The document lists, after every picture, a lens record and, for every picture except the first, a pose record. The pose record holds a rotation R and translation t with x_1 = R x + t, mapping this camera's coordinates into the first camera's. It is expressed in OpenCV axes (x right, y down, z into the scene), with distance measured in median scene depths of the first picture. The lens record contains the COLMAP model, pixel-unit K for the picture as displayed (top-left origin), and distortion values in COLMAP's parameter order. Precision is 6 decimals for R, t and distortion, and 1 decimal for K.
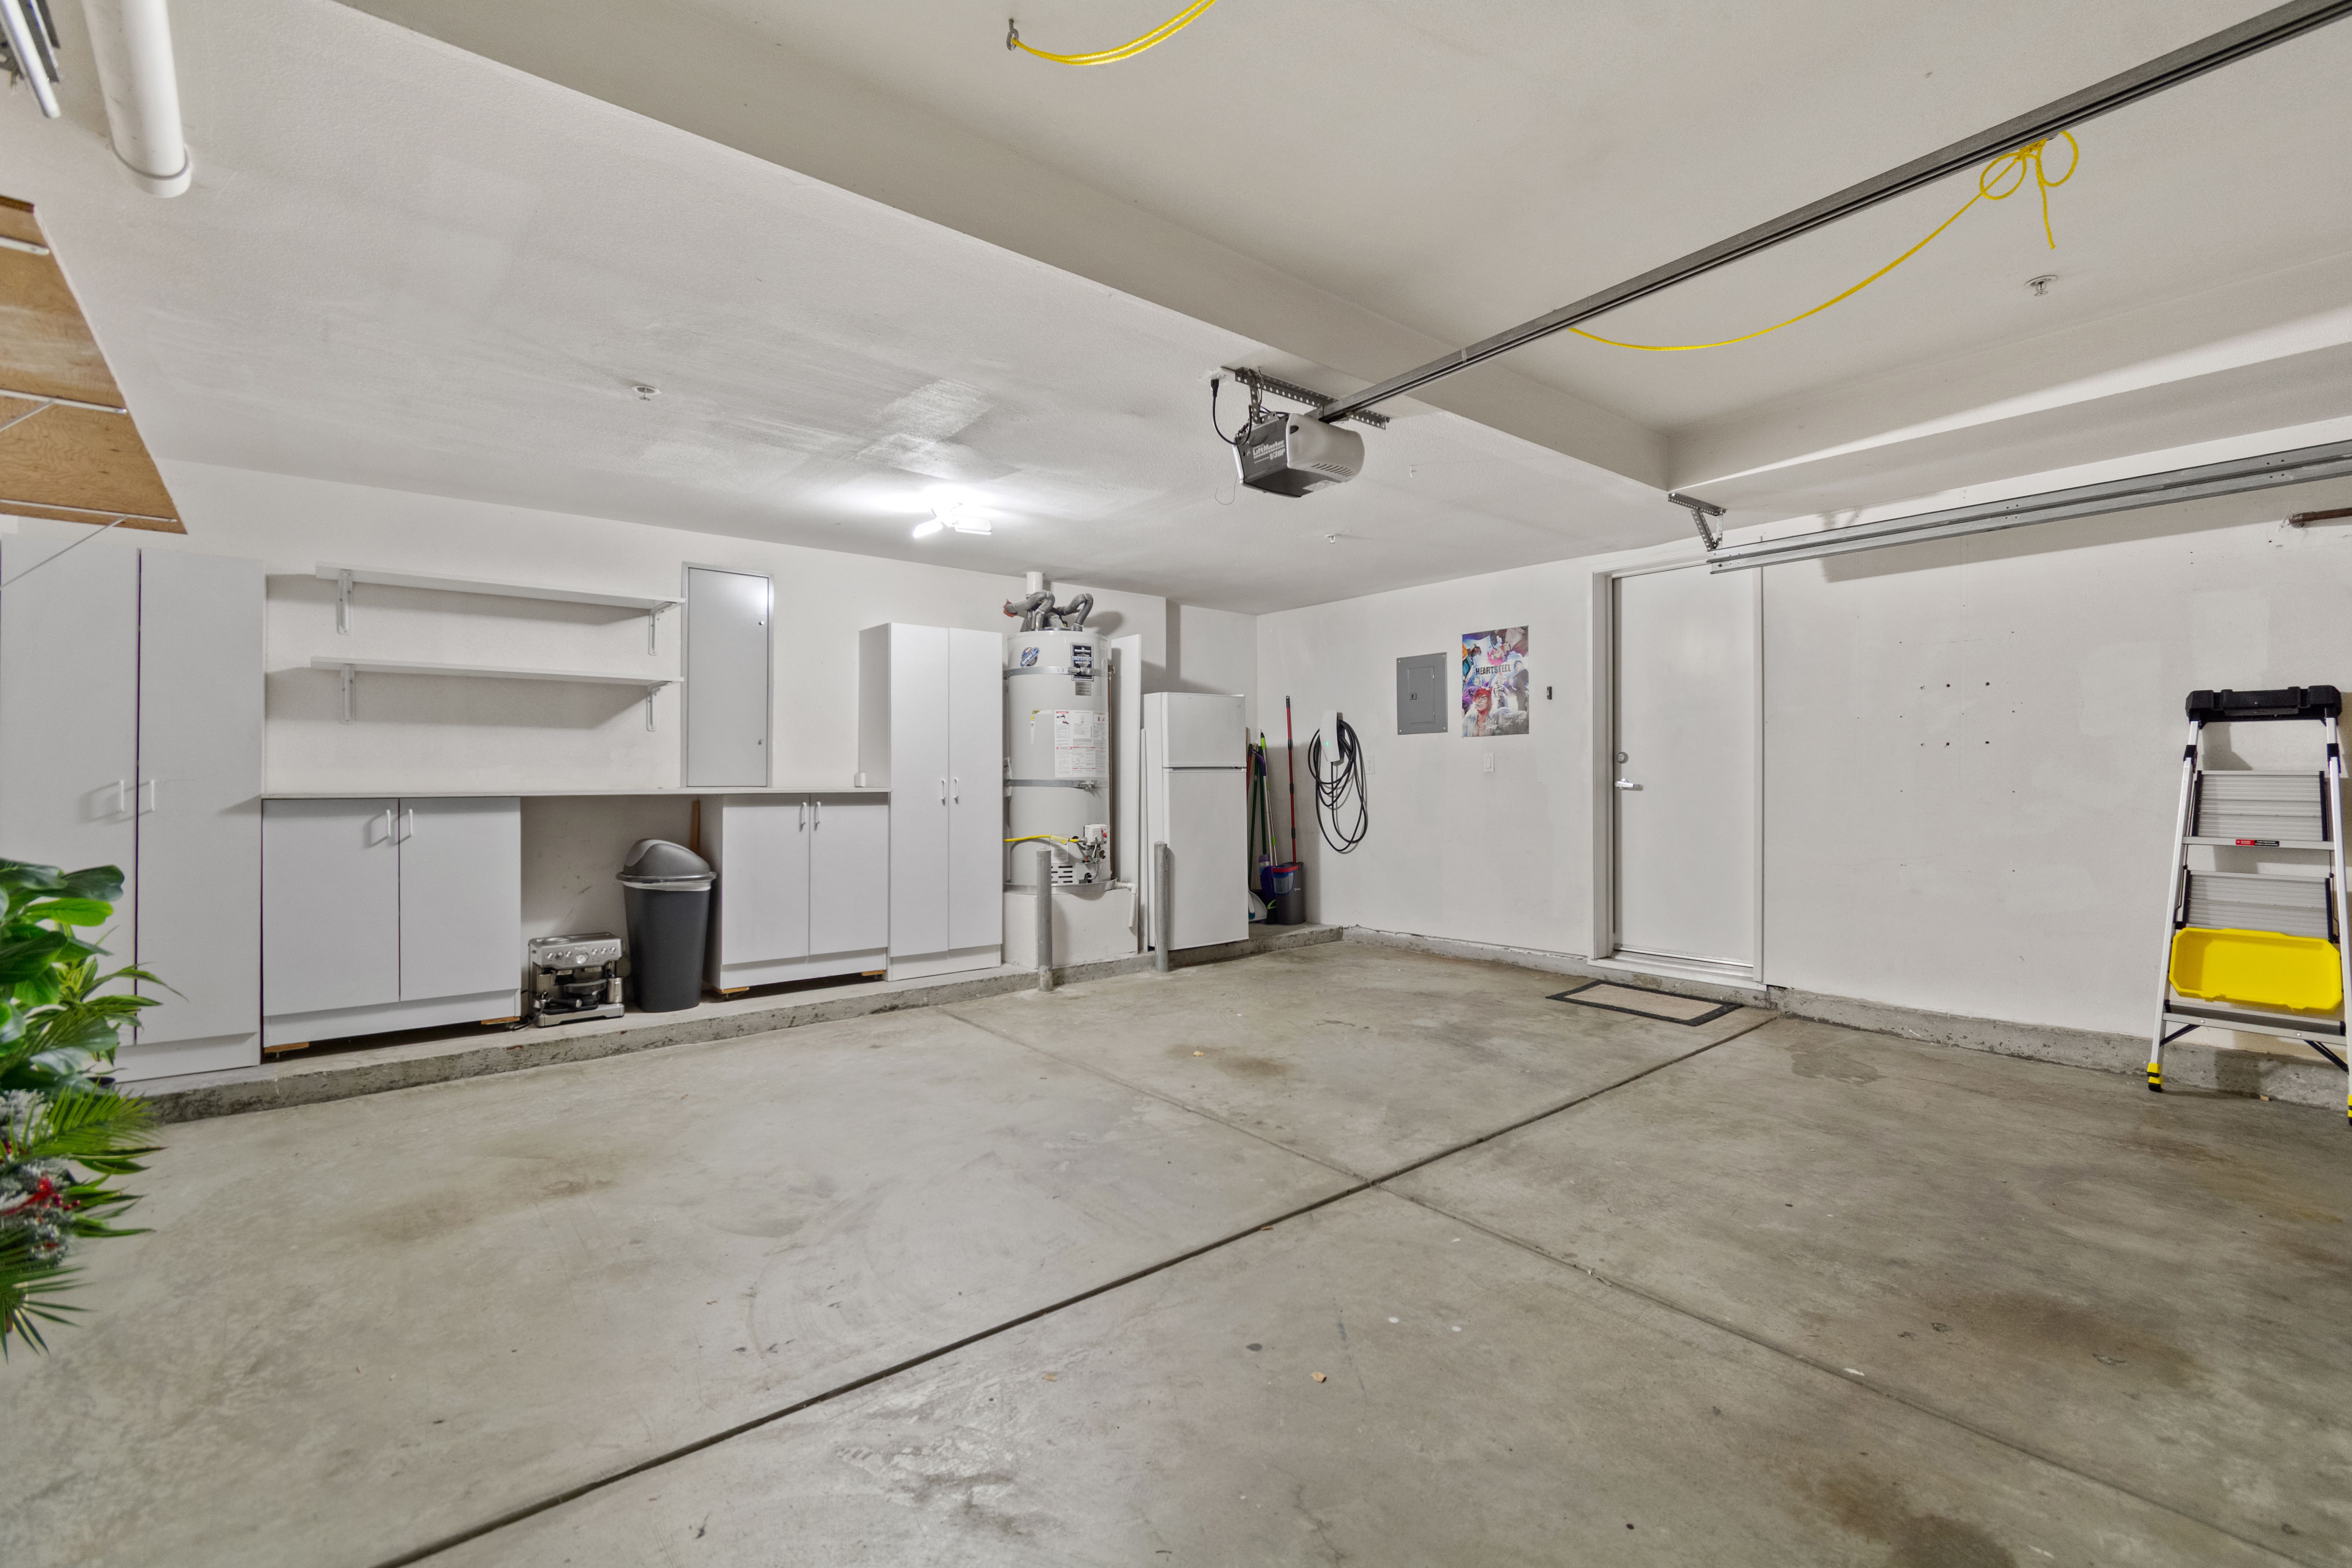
lens RADIAL K [[1033.0, 0, 1175.2], [0, 1033.0, 776.9], [0, 0, 1]] dist [0.000559, 0.000681]
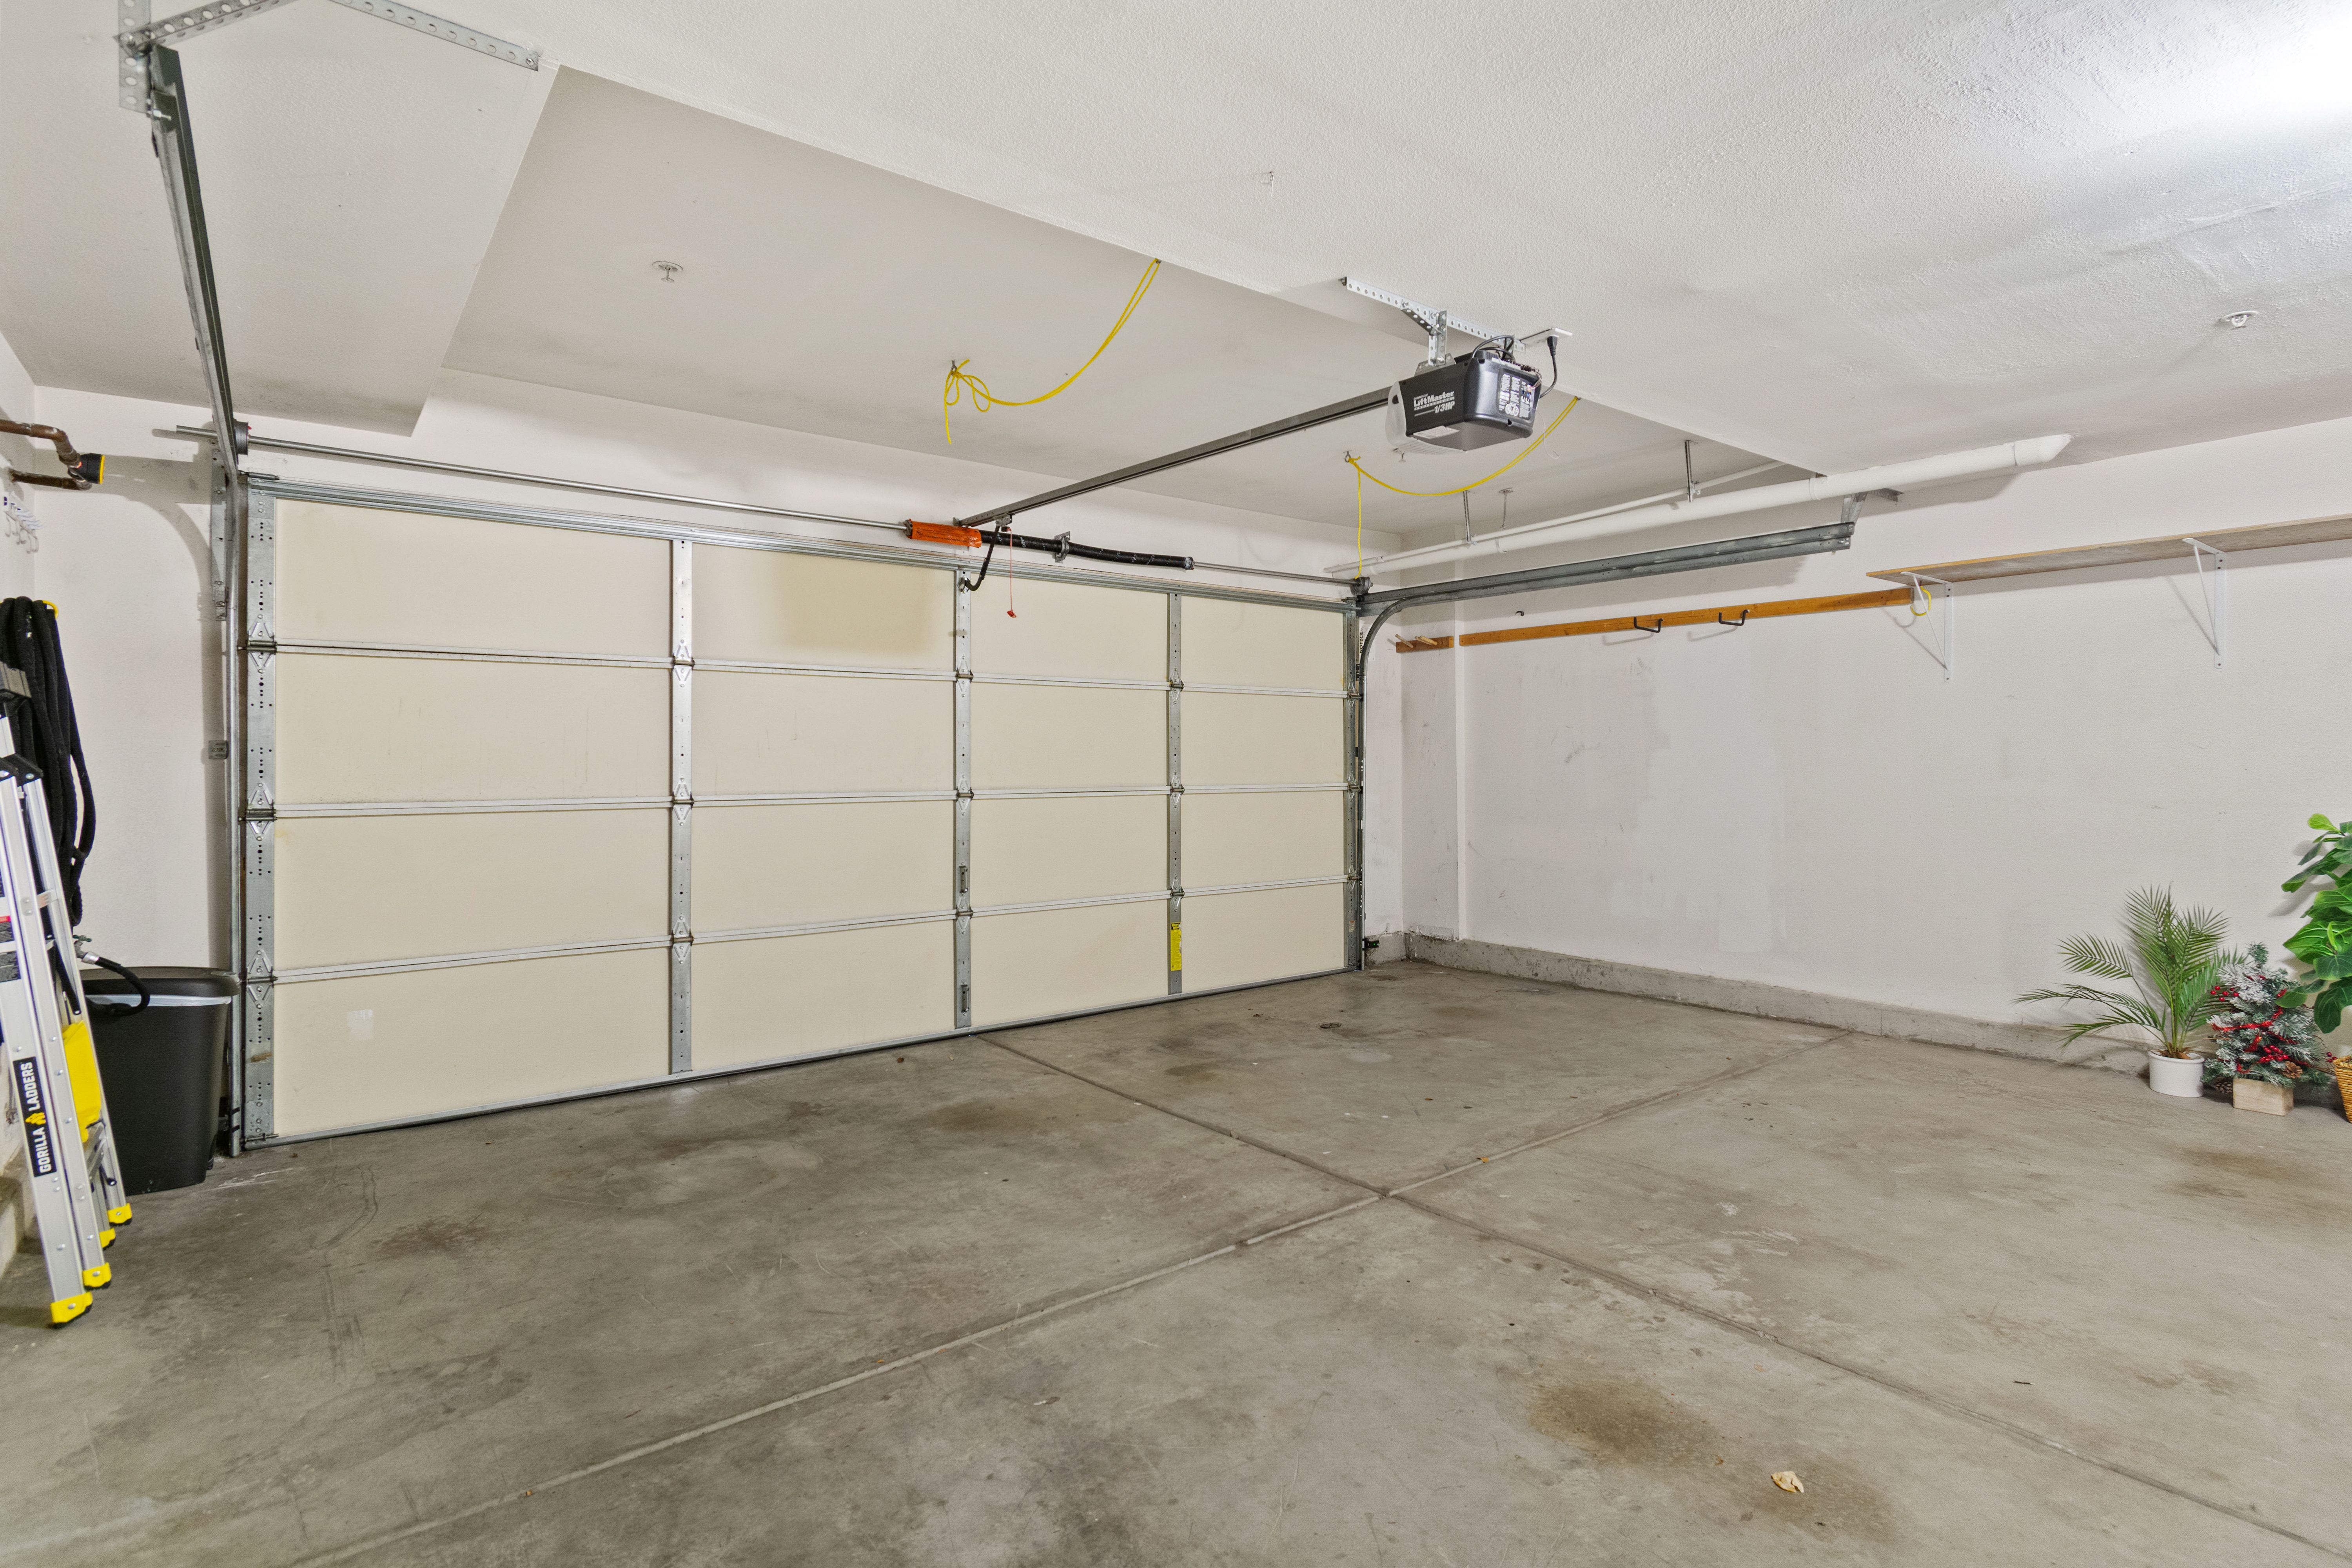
lens RADIAL K [[1168.1, 0, 1176.7], [0, 1168.1, 773.2], [0, 0, 1]] dist [-0.001945, -0.000593]
pose [[-0.999353, 0.012425, 0.033746, 0.332115], [0.012615, 0.999906, 0.005438, -0.016651], [-0.033675, 0.005860, -0.999416, 2.008346]]
